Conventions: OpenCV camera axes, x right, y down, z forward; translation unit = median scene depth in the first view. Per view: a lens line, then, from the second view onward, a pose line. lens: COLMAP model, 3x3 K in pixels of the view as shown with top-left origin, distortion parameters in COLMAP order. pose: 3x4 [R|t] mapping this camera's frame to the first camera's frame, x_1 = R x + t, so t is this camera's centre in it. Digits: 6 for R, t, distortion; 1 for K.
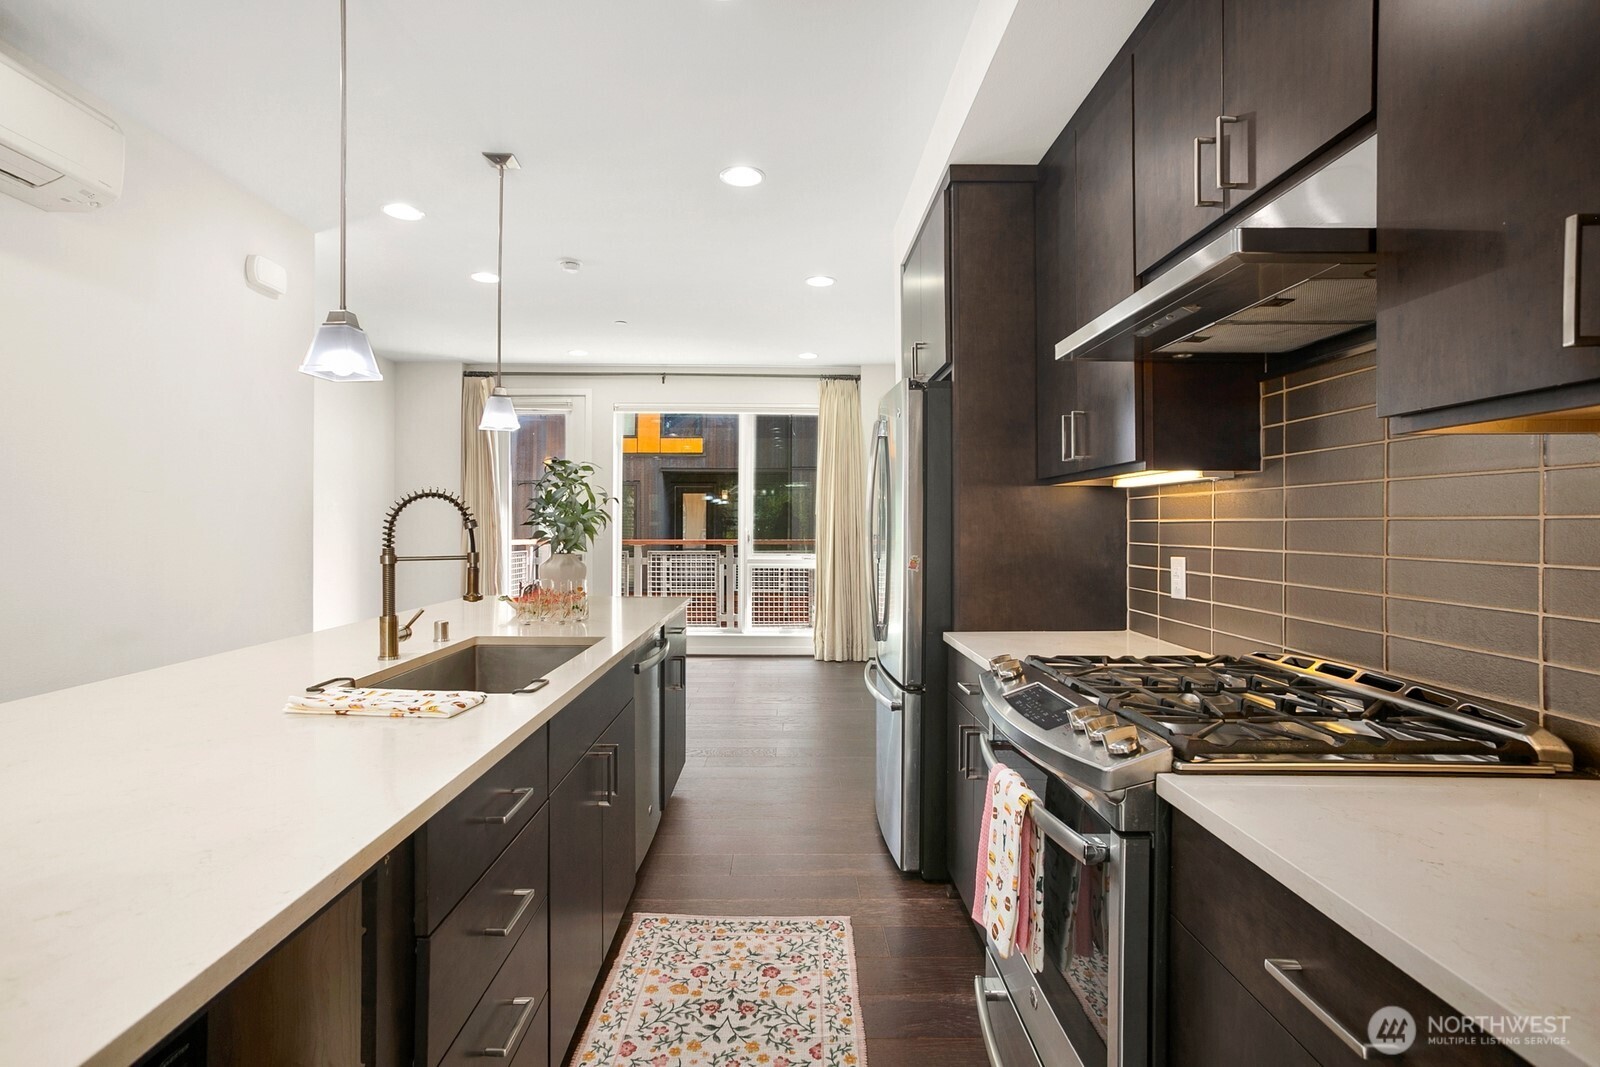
lens RADIAL K [[779.3, 0, 802.3], [0, 779.3, 531.7], [0, 0, 1]] dist [-0.043874, 0.013421]
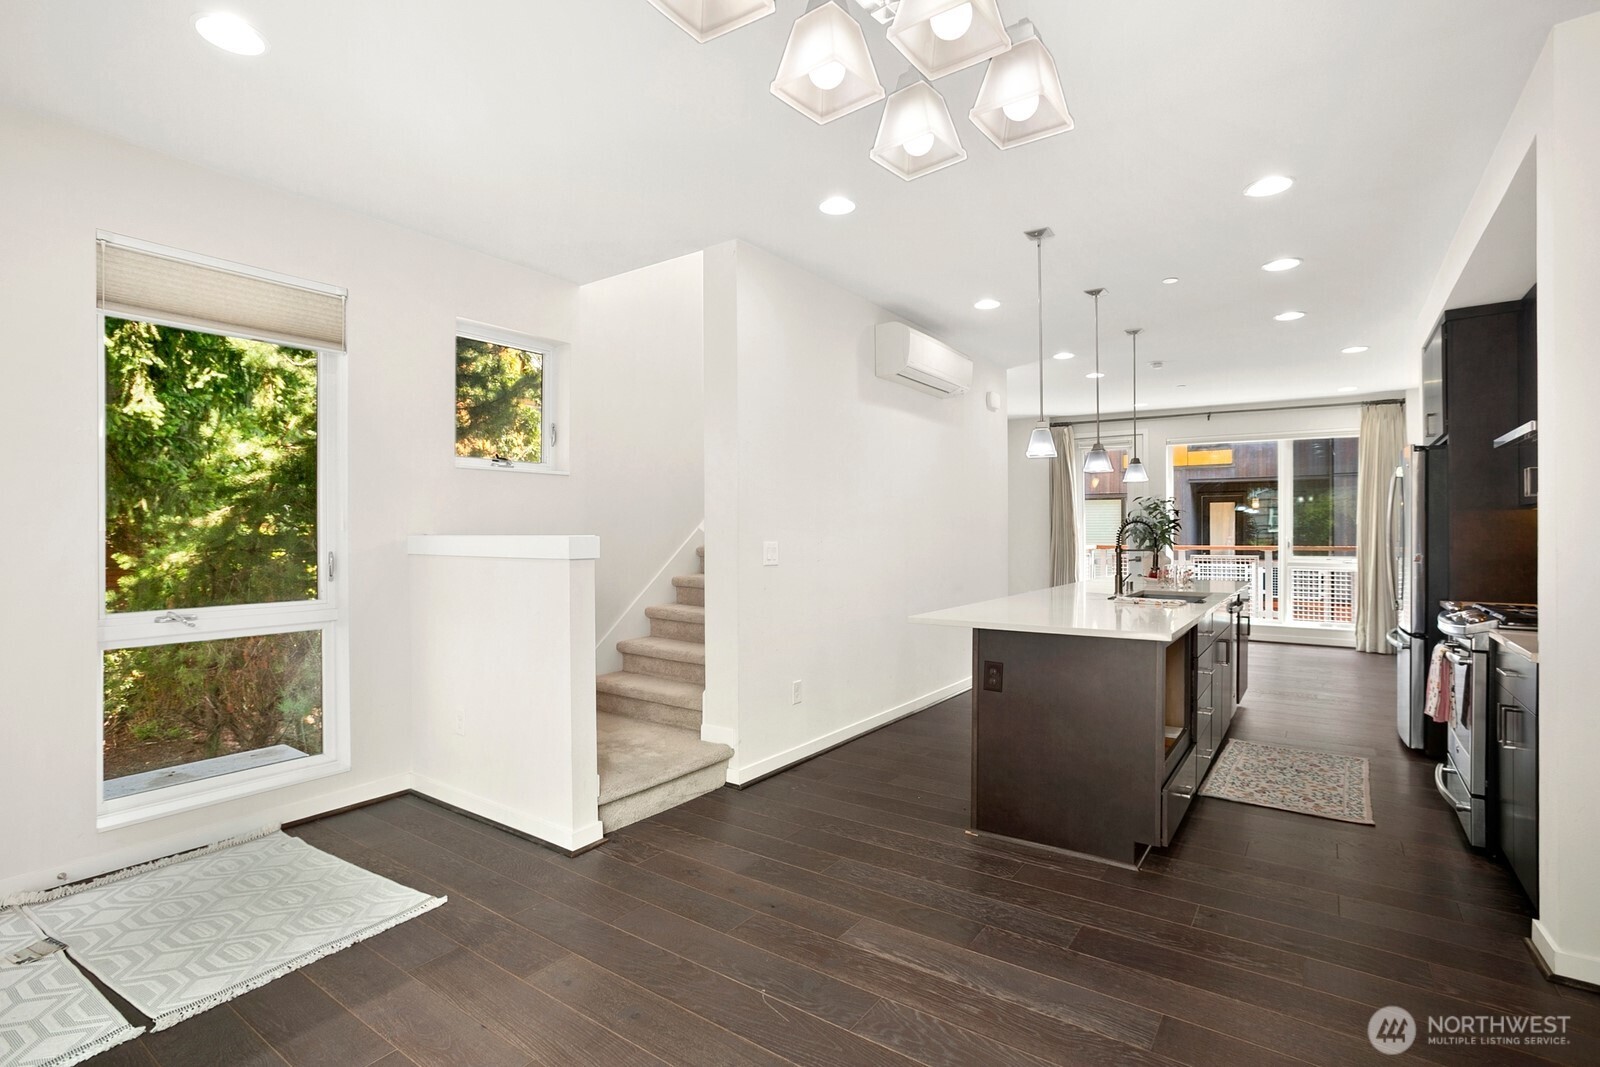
lens RADIAL K [[779.3, 0, 778.4], [0, 779.3, 532.0], [0, 0, 1]] dist [-0.043874, 0.013421]
pose [[0.799318, -0.002183, -0.600904, 0.011307], [-0.002861, 0.999968, -0.007438, 0.000401], [0.600901, 0.007665, 0.799286, -0.422703]]
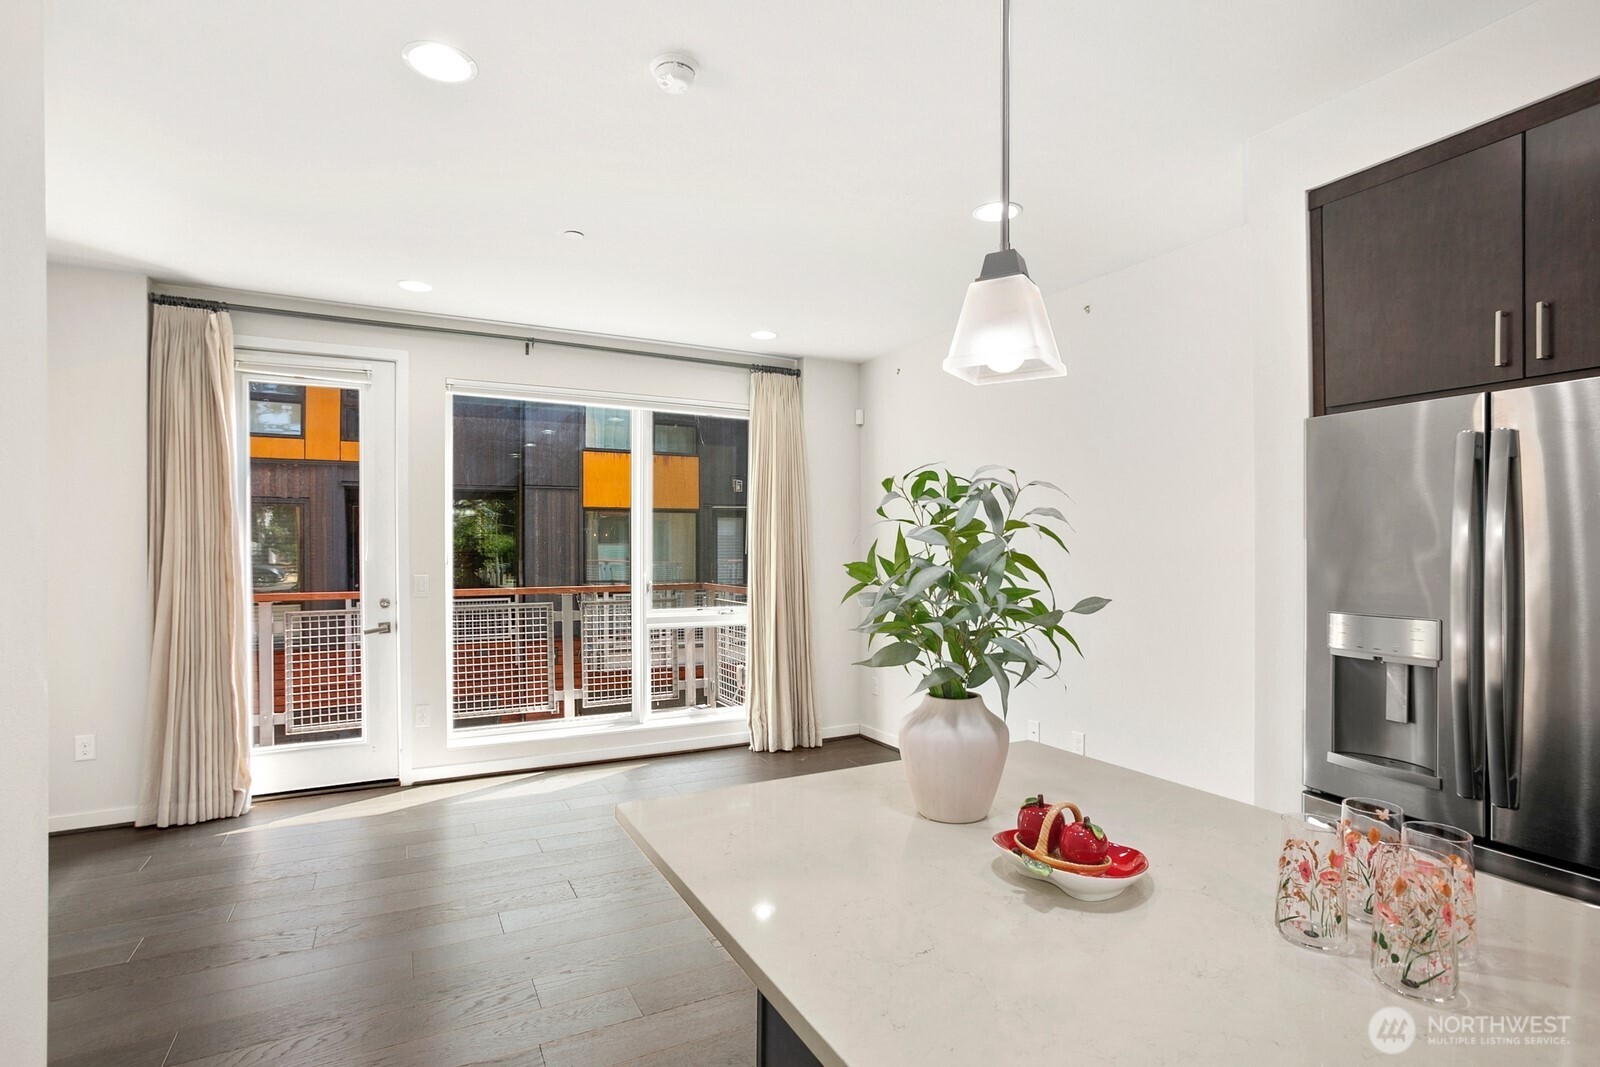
lens RADIAL K [[779.3, 0, 793.8], [0, 779.3, 539.4], [0, 0, 1]] dist [-0.043874, 0.013421]
pose [[0.891141, -0.001915, 0.453722, -0.284414], [0.009023, 0.999868, -0.013501, -0.024759], [-0.453636, 0.016125, 0.891041, 0.332635]]
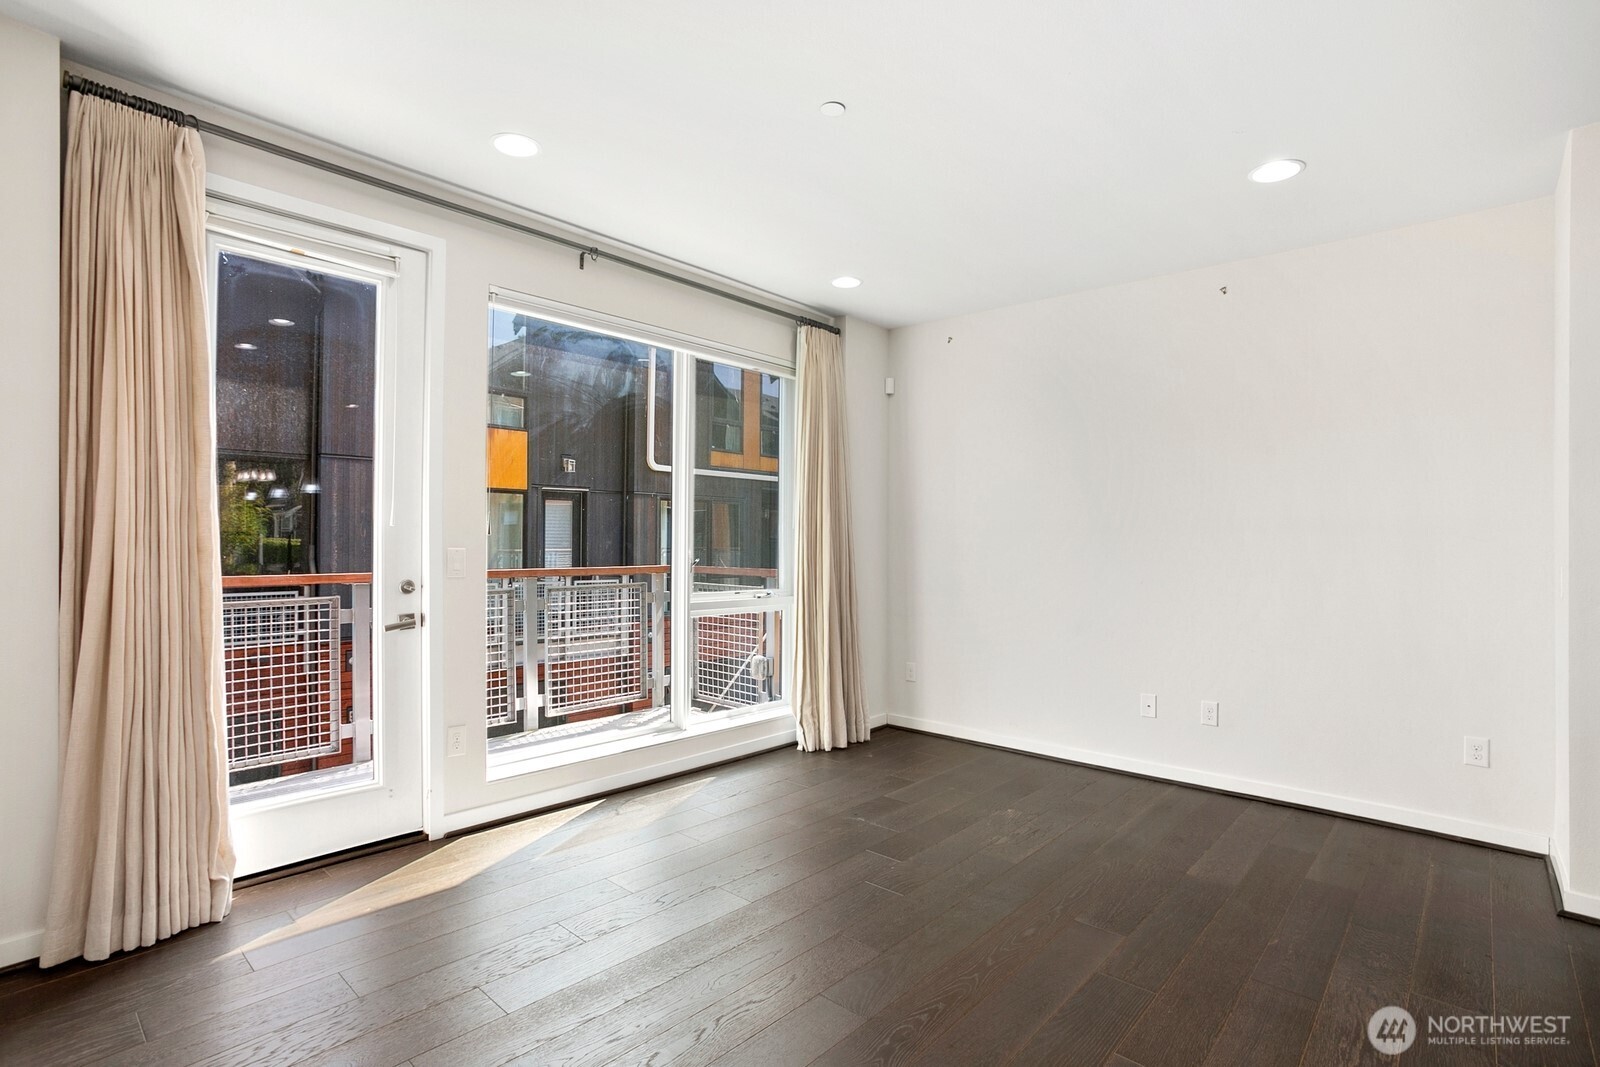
lens RADIAL K [[779.3, 0, 811.2], [0, 779.3, 533.7], [0, 0, 1]] dist [-0.043874, 0.013421]
pose [[0.678159, 0.006512, 0.734887, -0.463043], [0.000763, 0.999954, -0.009564, -0.010999], [-0.734915, 0.007047, 0.678122, 0.563829]]
